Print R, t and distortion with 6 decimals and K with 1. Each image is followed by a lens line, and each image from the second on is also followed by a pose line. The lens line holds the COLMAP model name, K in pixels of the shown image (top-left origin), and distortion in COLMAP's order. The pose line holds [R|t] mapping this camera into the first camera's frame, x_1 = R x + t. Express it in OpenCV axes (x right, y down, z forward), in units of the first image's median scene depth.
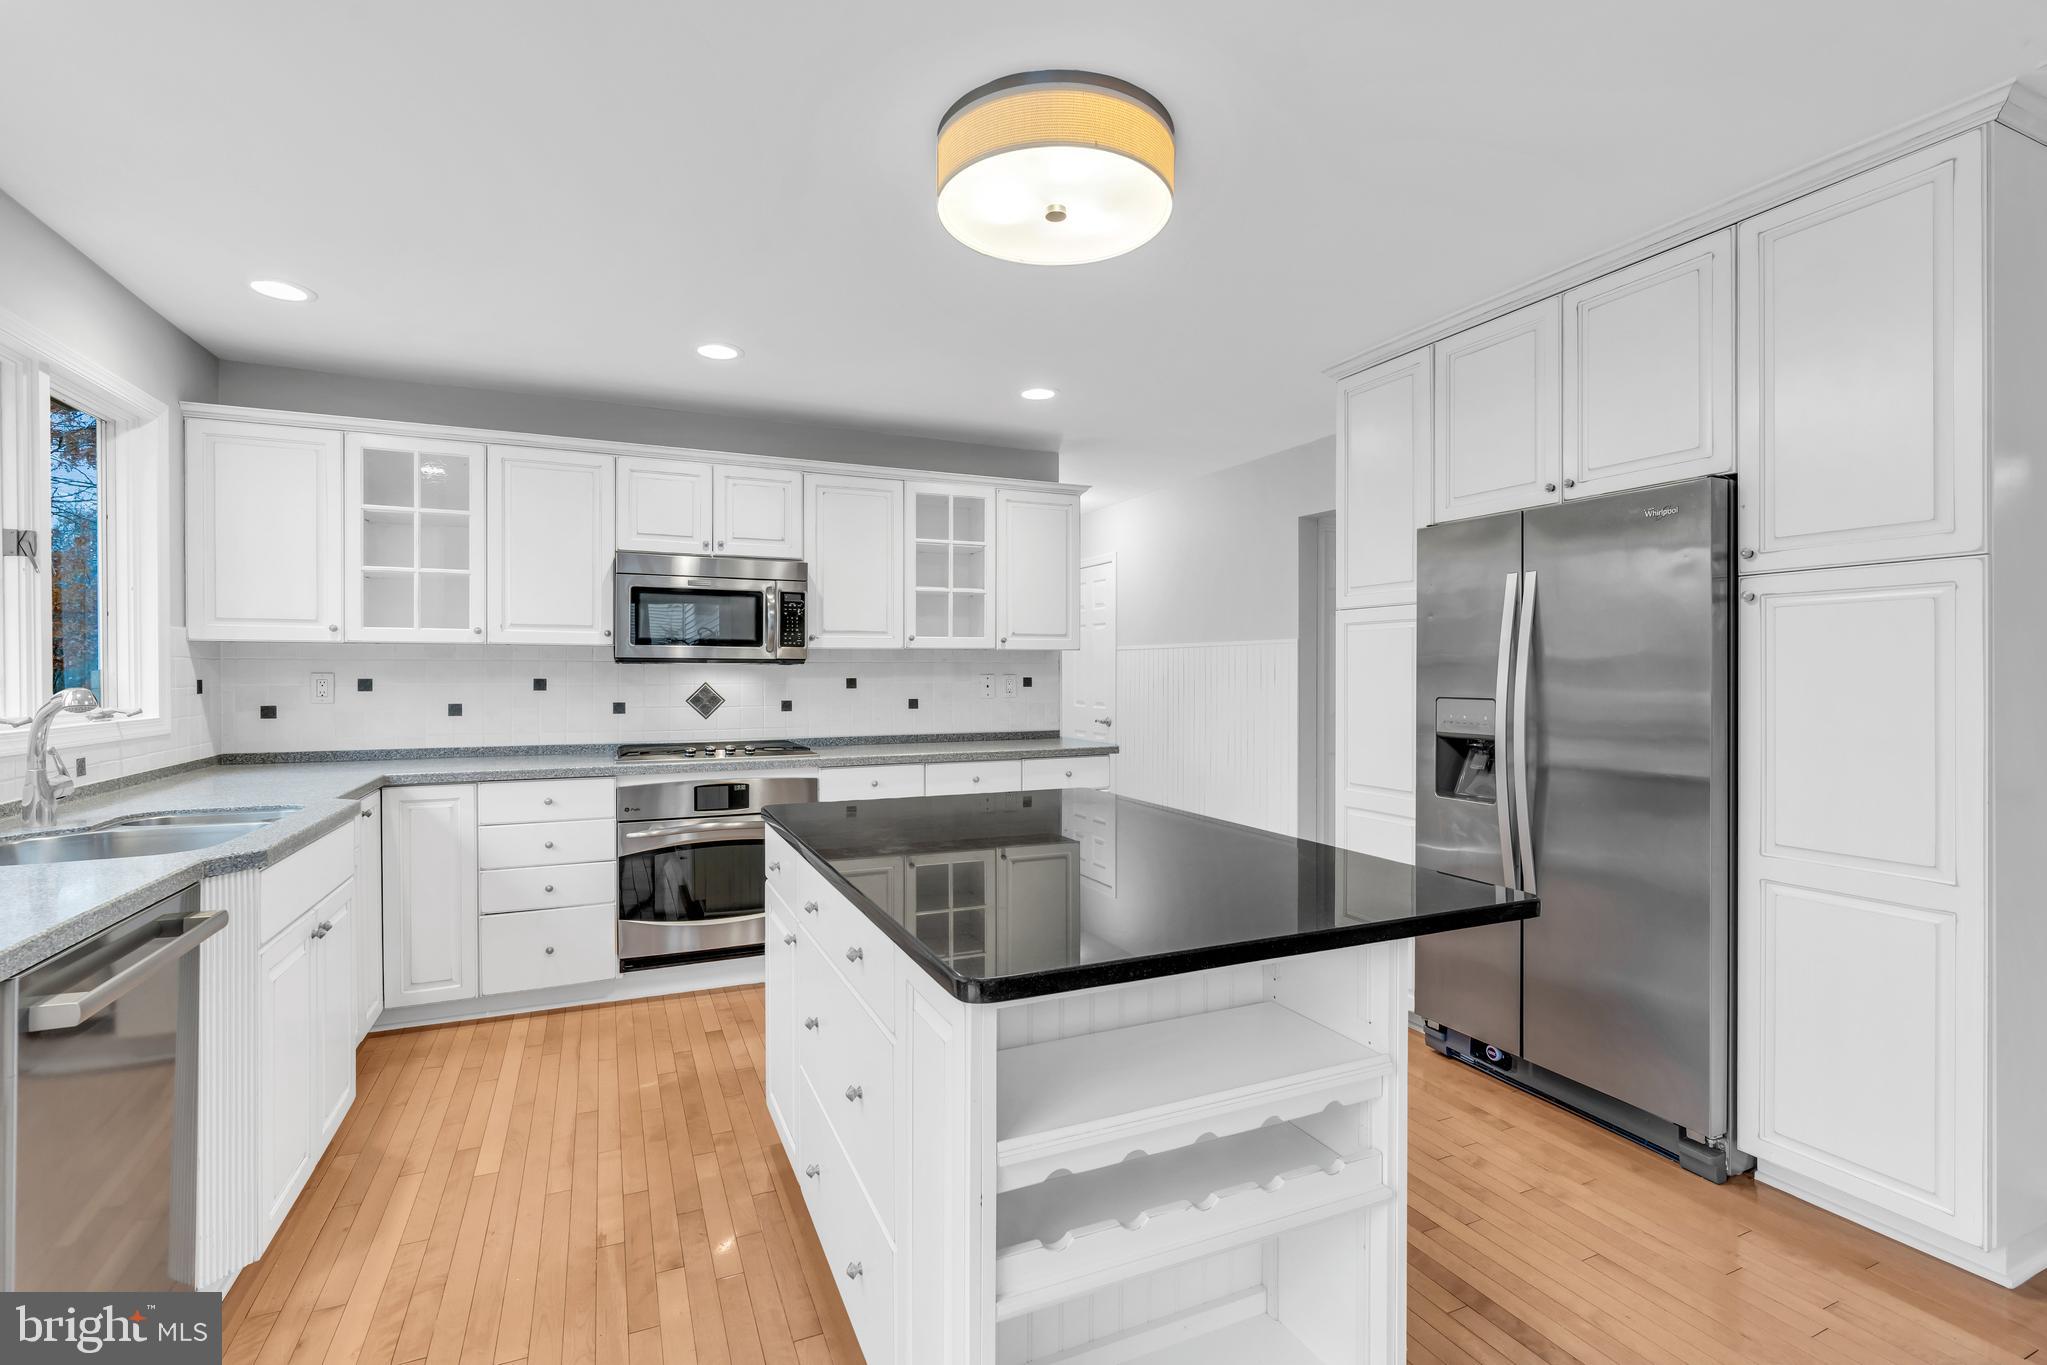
lens RADIAL K [[944.5, 0, 1024.0], [0, 944.5, 679.7], [0, 0, 1]] dist [-0.001704, 0.000611]
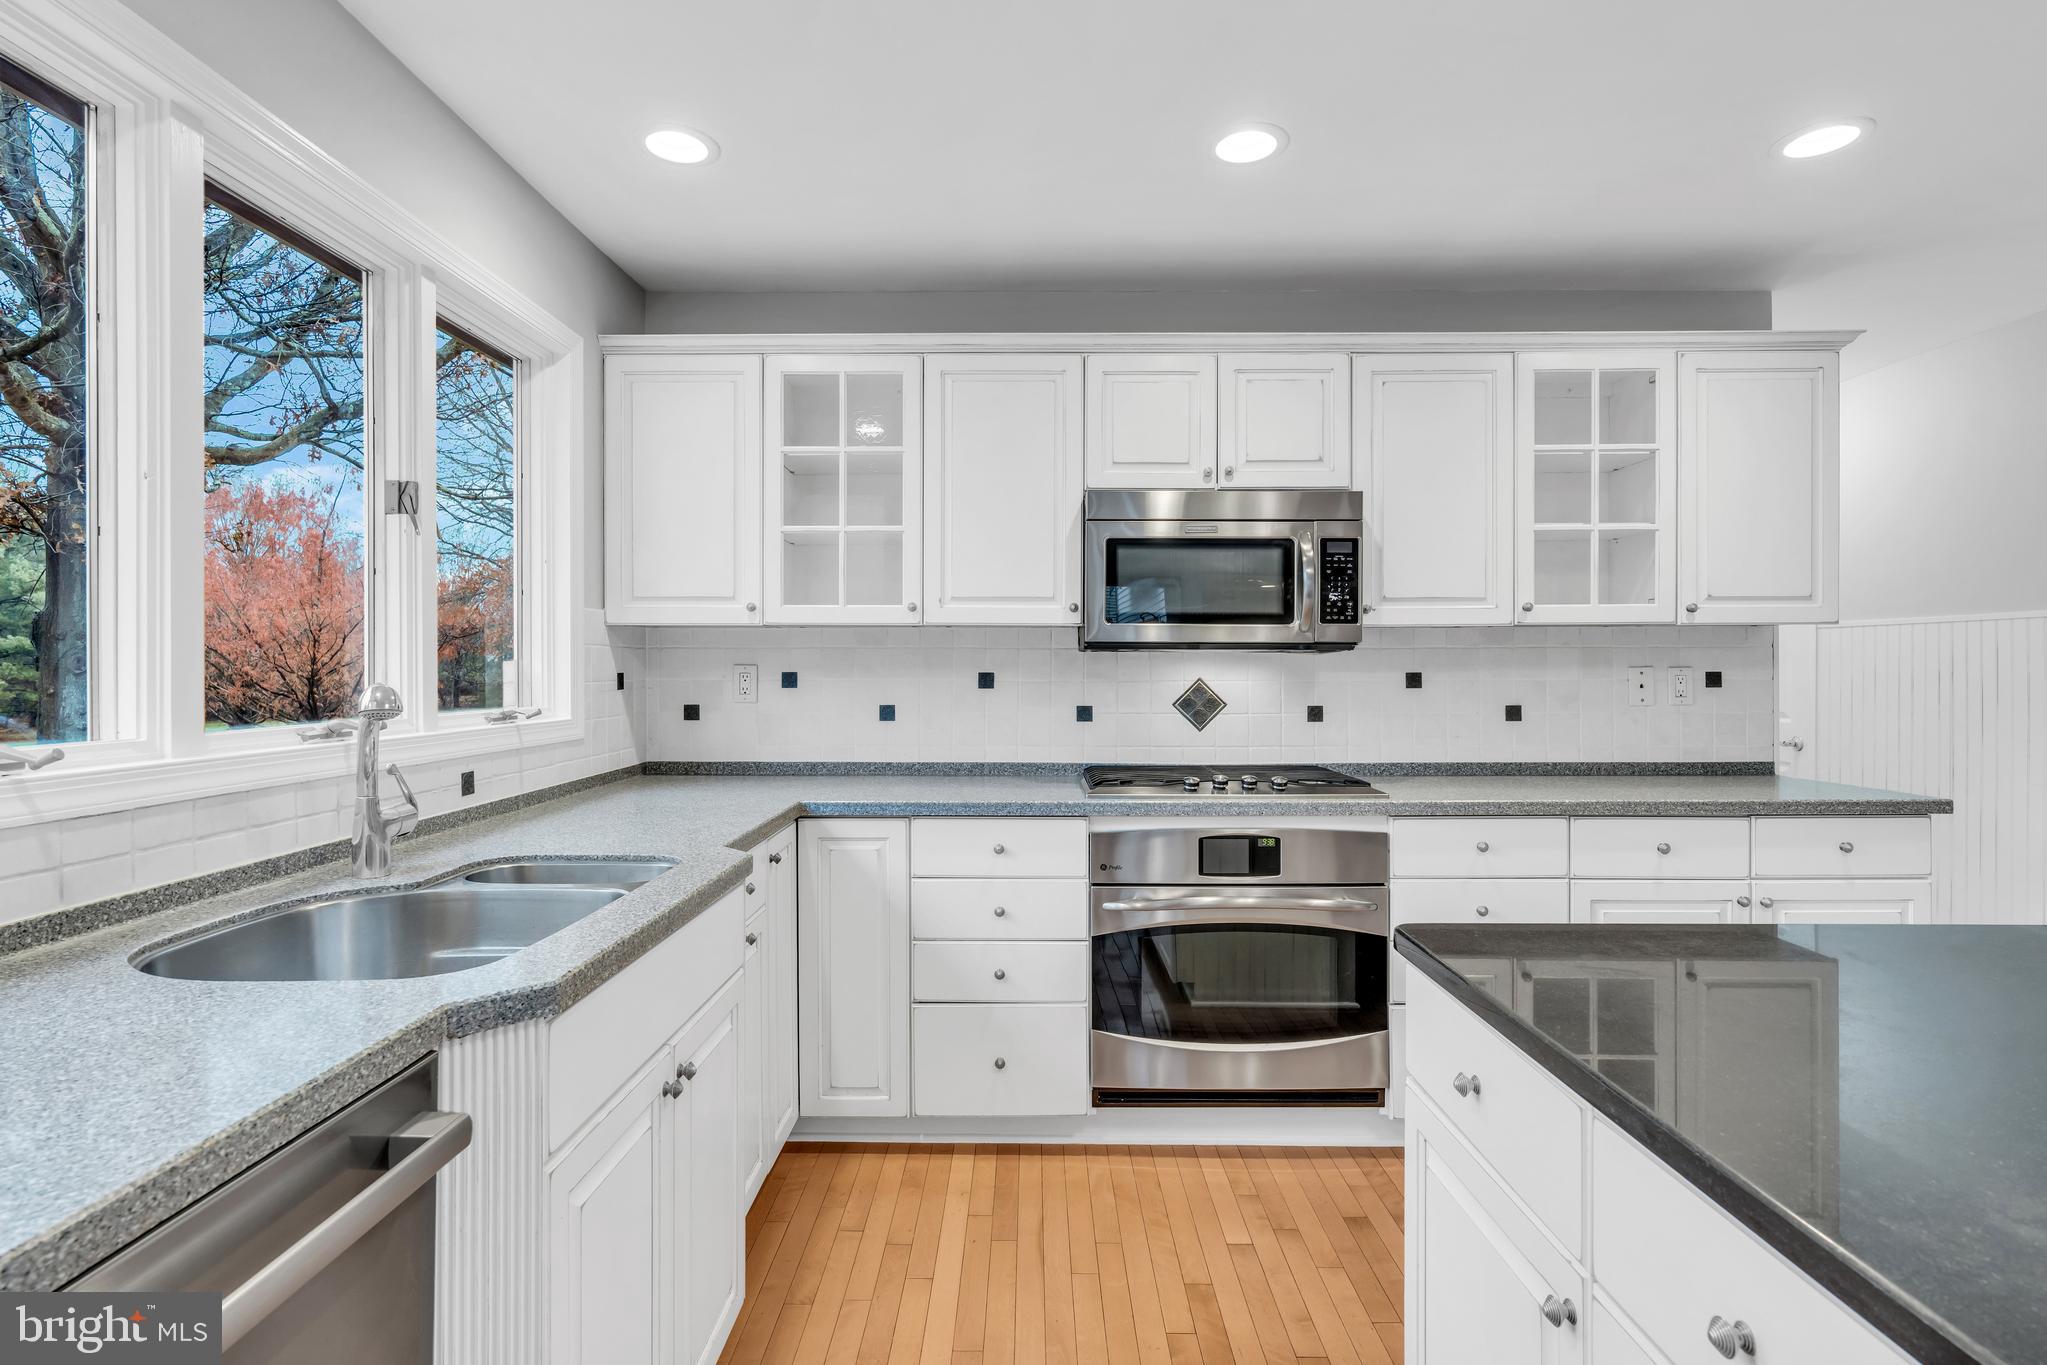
lens RADIAL K [[944.5, 0, 1024.0], [0, 944.5, 679.7], [0, 0, 1]] dist [-0.001704, 0.000611]
pose [[0.913035, 0.004641, -0.407855, -0.195882], [-0.002841, 0.999983, 0.005020, 0.000983], [0.407872, -0.003425, 0.913033, 0.358476]]
